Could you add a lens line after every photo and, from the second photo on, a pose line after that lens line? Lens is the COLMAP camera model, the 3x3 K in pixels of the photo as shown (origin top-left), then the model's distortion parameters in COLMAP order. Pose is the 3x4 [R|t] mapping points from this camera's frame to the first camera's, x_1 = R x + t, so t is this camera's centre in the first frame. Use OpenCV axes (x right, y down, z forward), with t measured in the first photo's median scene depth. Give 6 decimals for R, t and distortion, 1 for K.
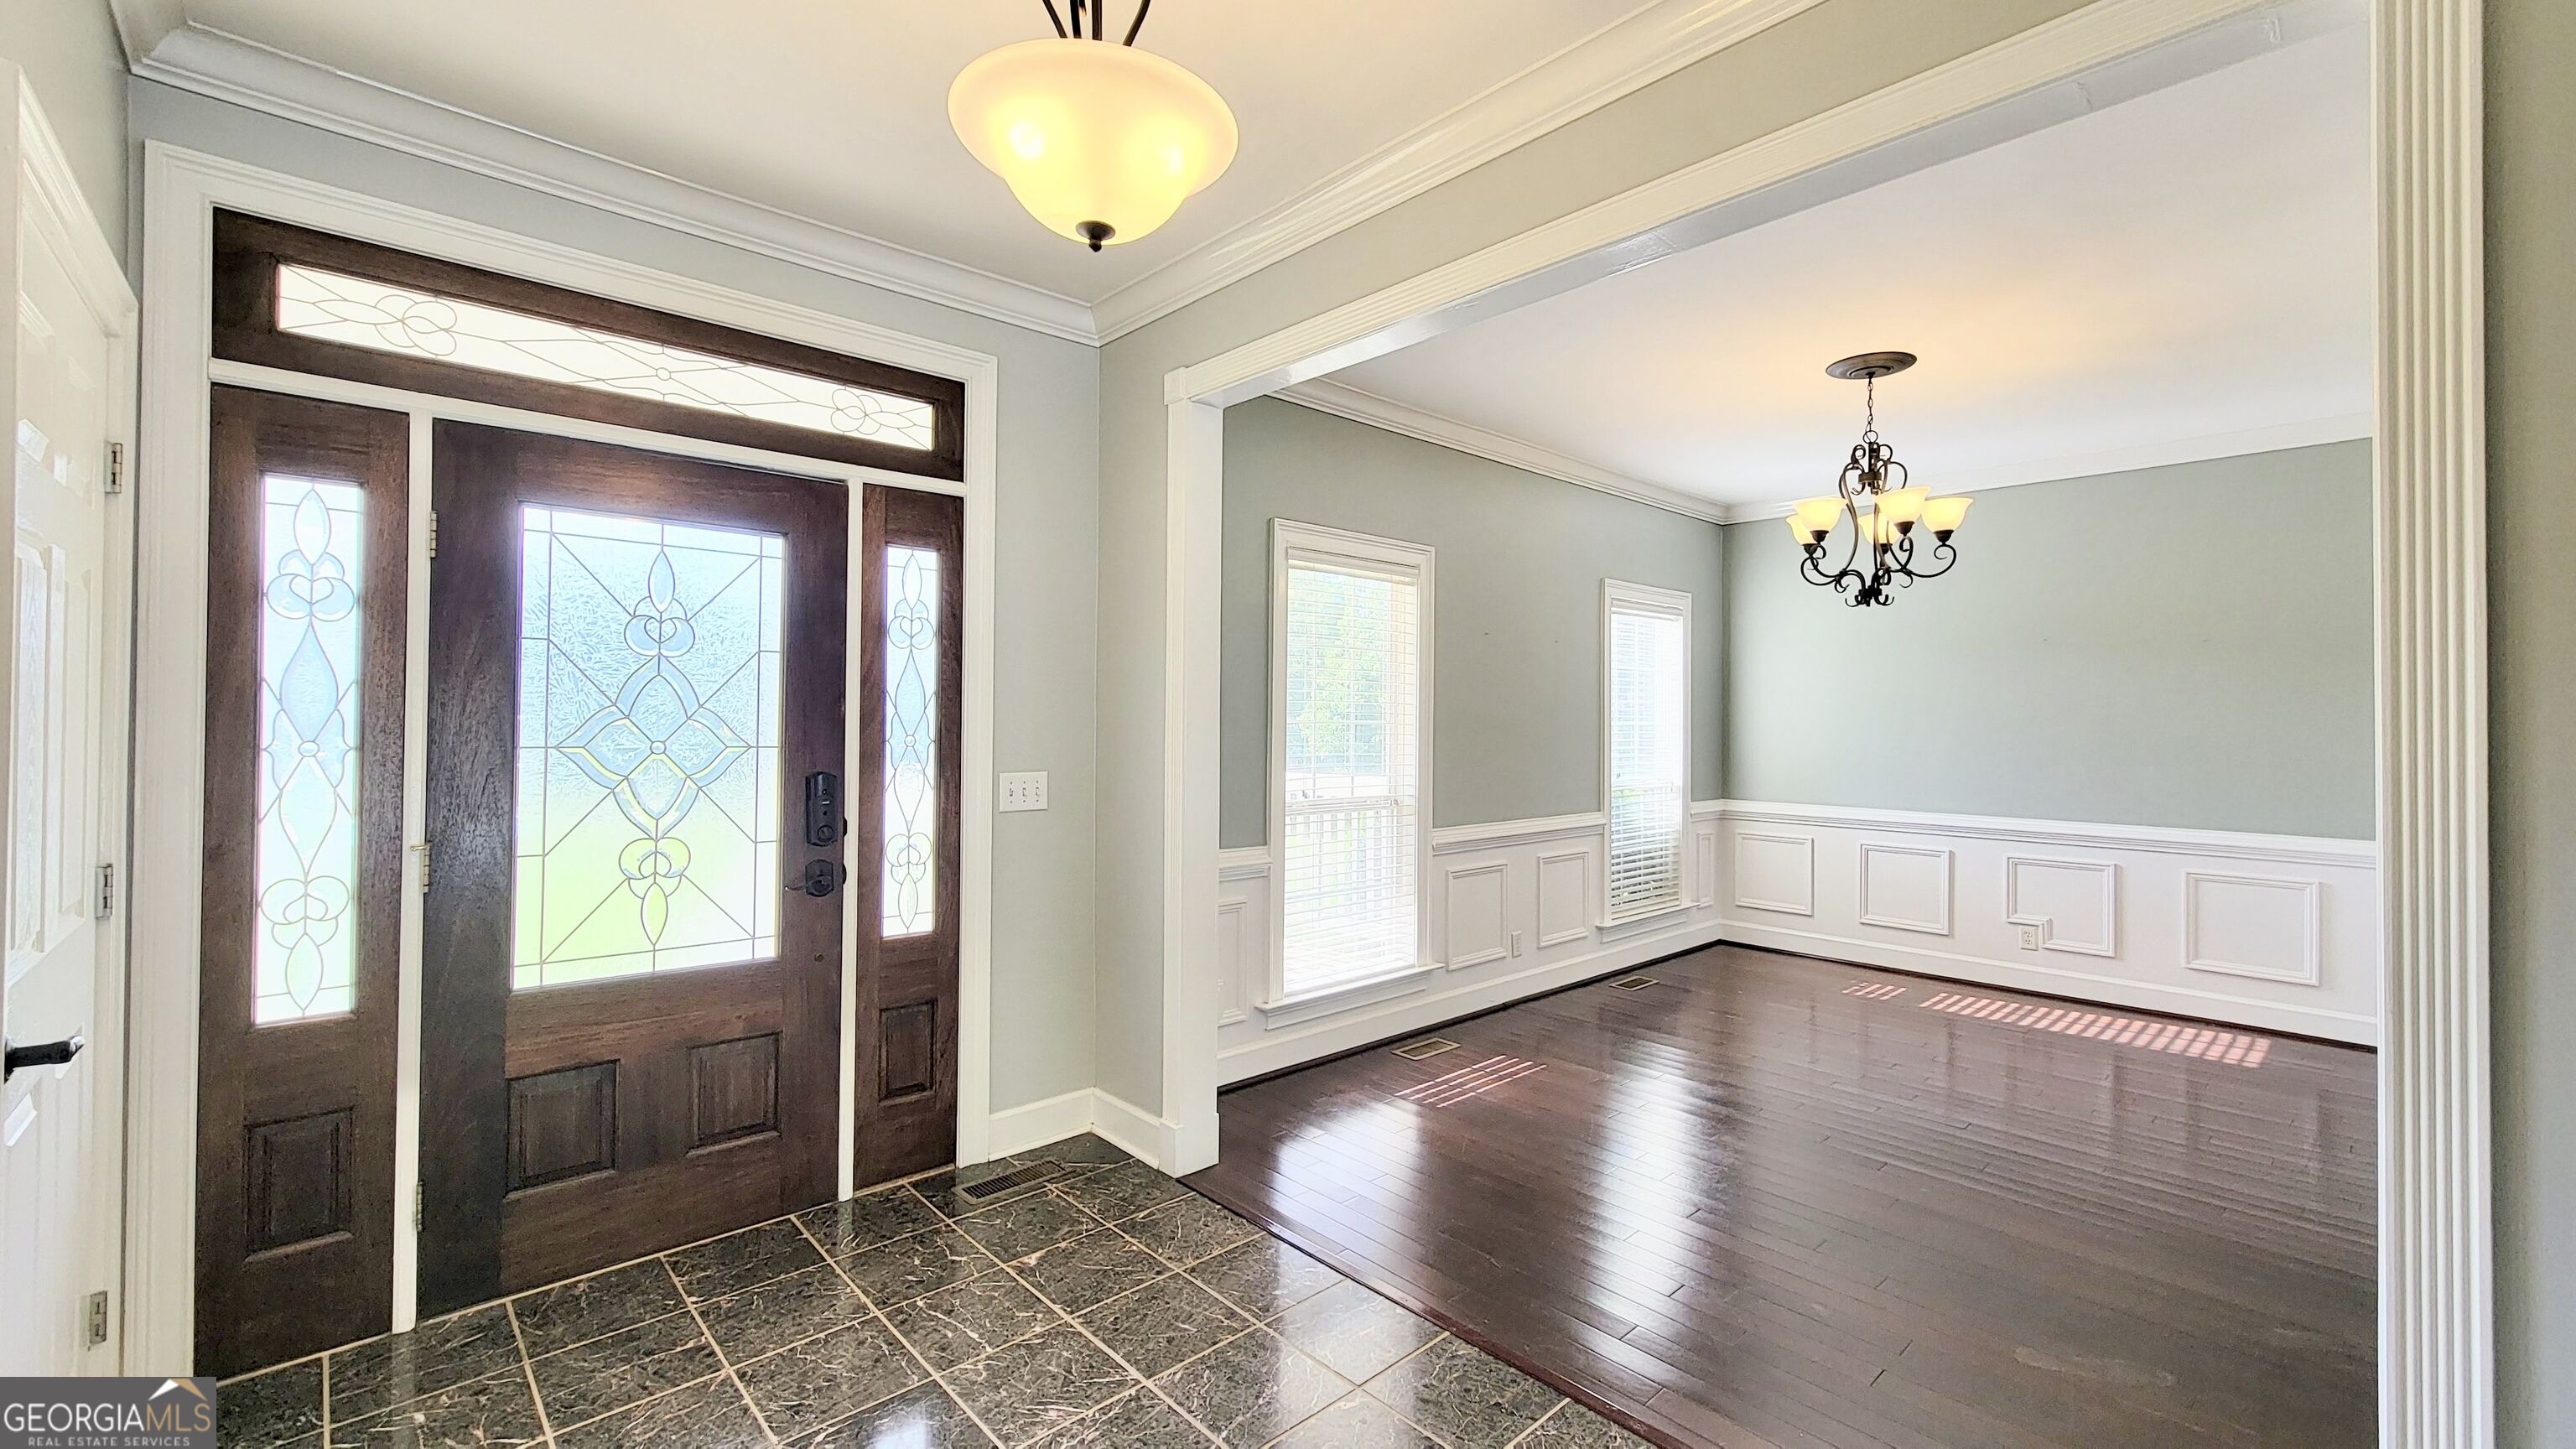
lens RADIAL K [[1053.6, 0, 1289.4], [0, 1053.6, 715.9], [0, 0, 1]] dist [0.002576, -0.000241]
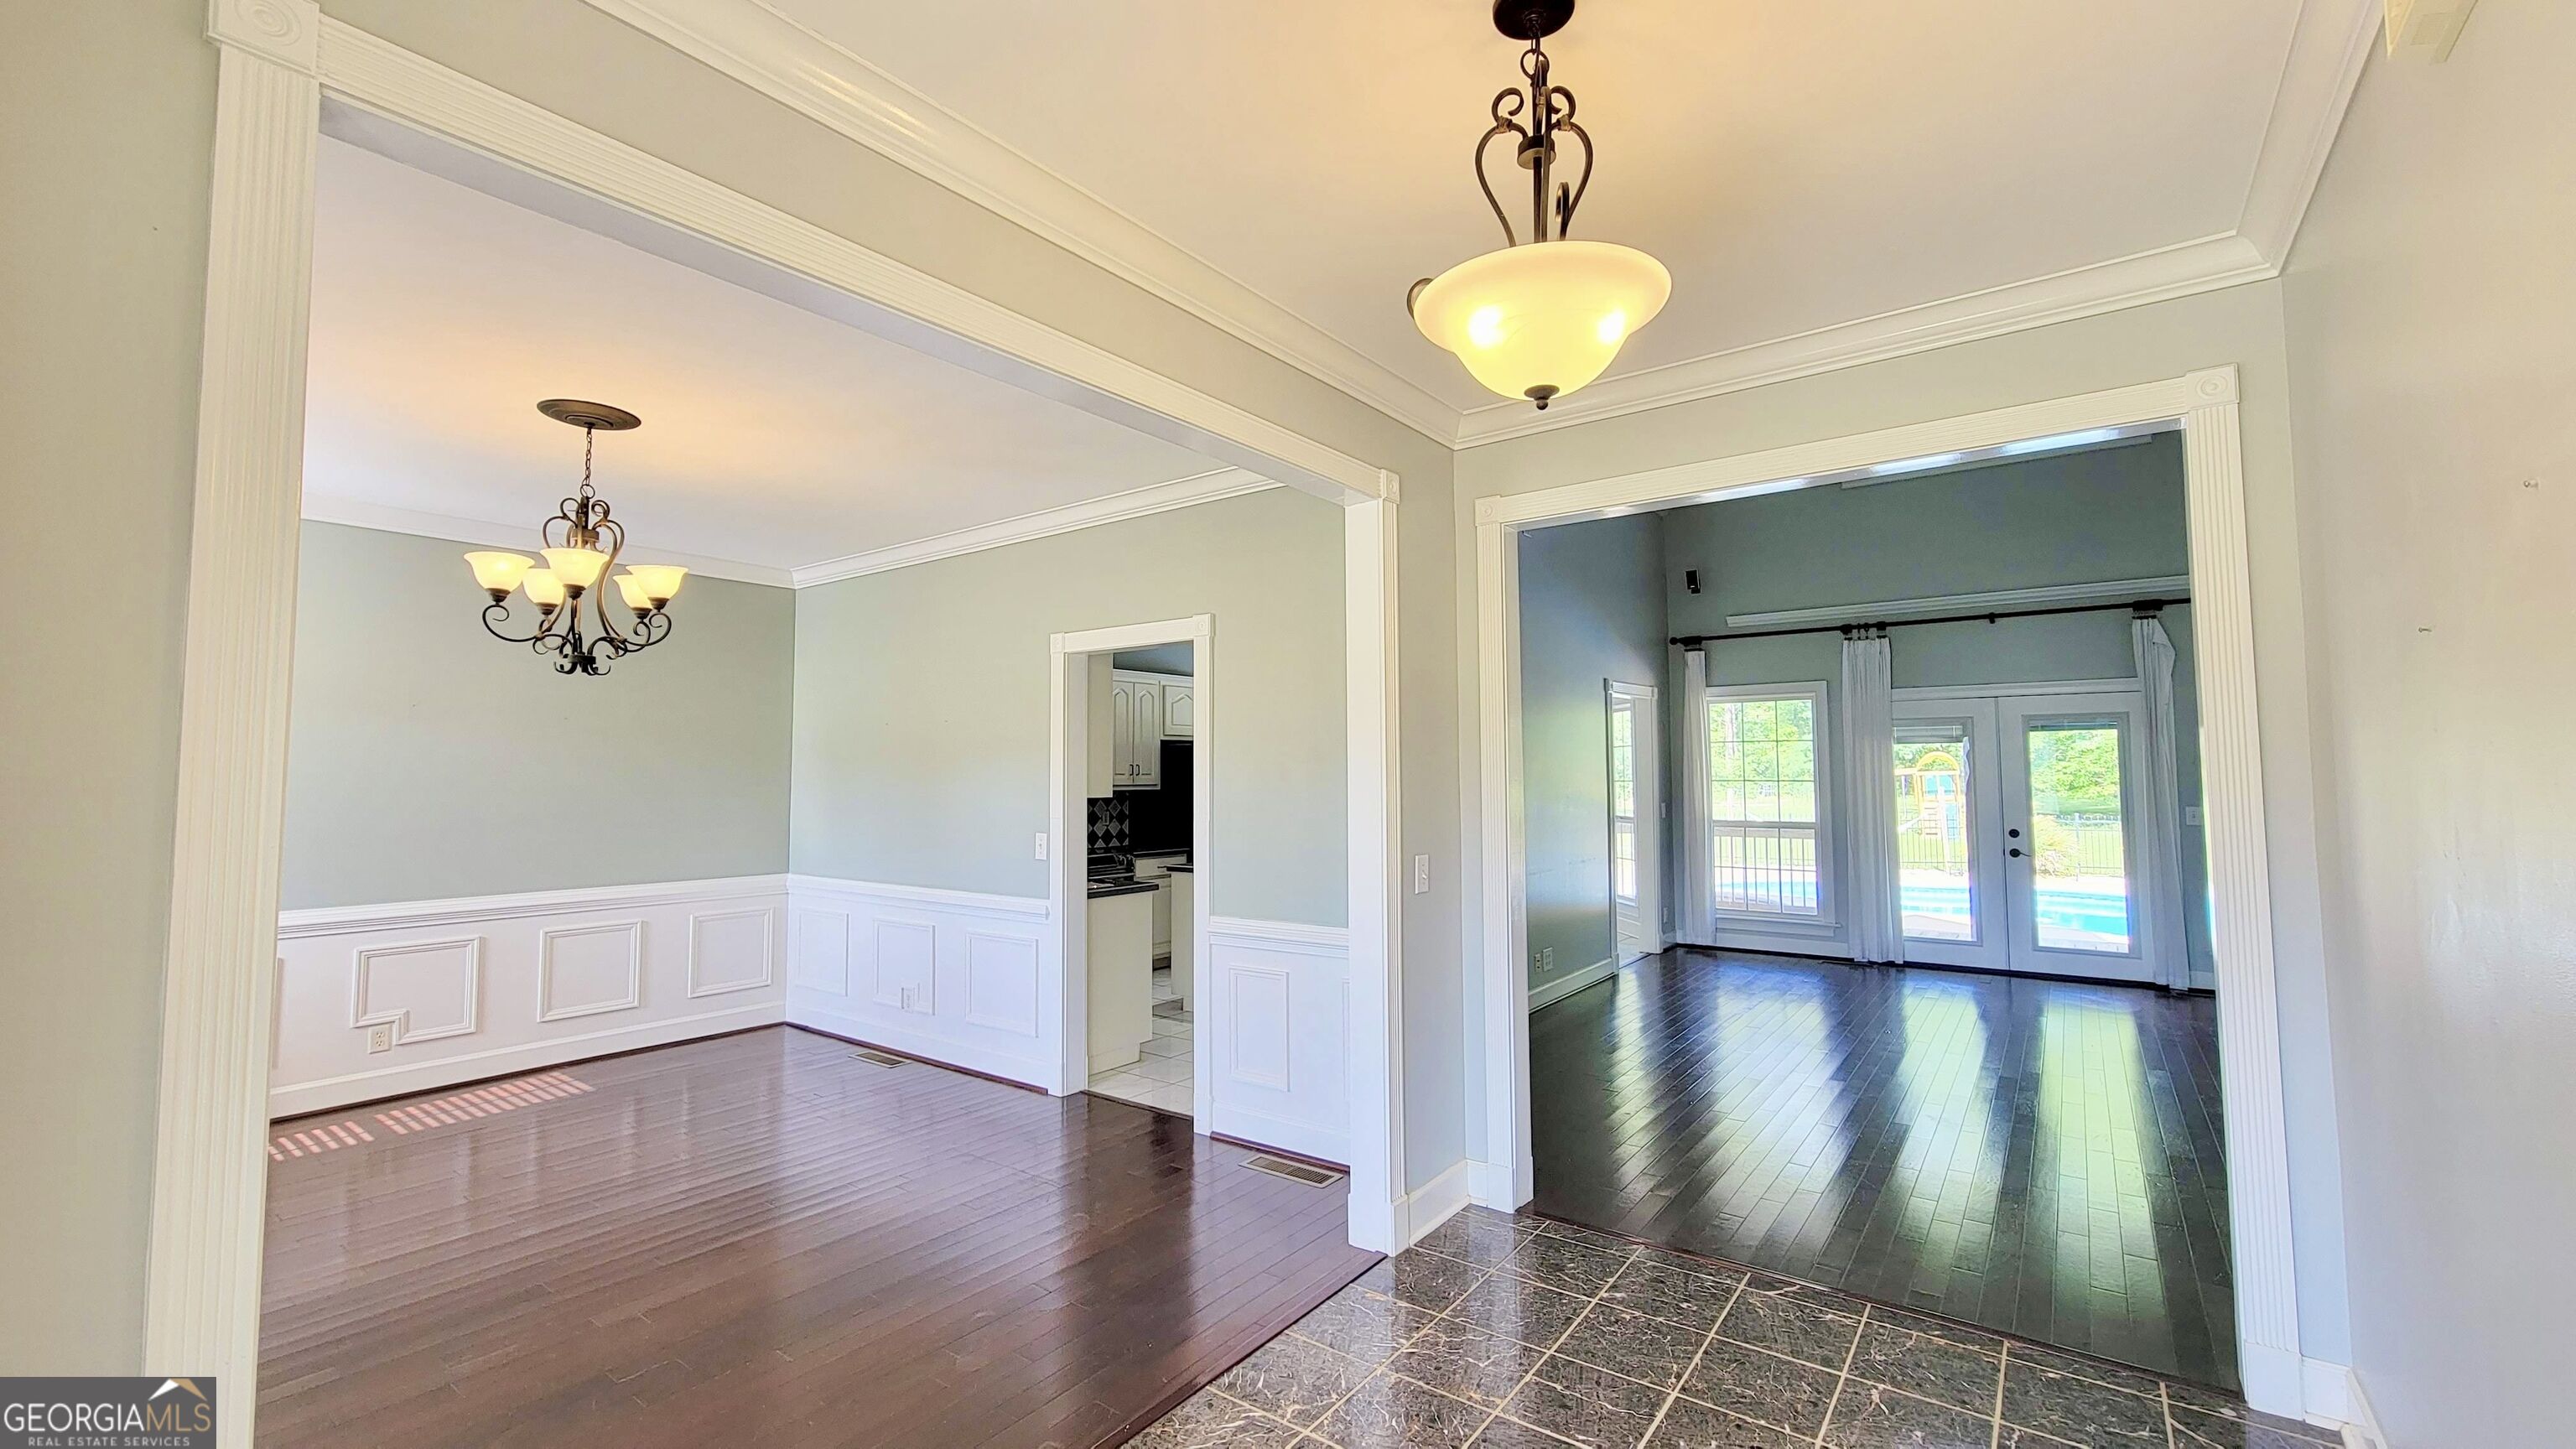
lens RADIAL K [[1053.6, 0, 1309.0], [0, 1053.6, 723.2], [0, 0, 1]] dist [0.002576, -0.000241]
pose [[-0.206906, 0.057795, 0.976652, -0.452379], [0.005760, 0.998308, -0.057856, -0.000312], [-0.978344, -0.006345, -0.206889, 0.527541]]
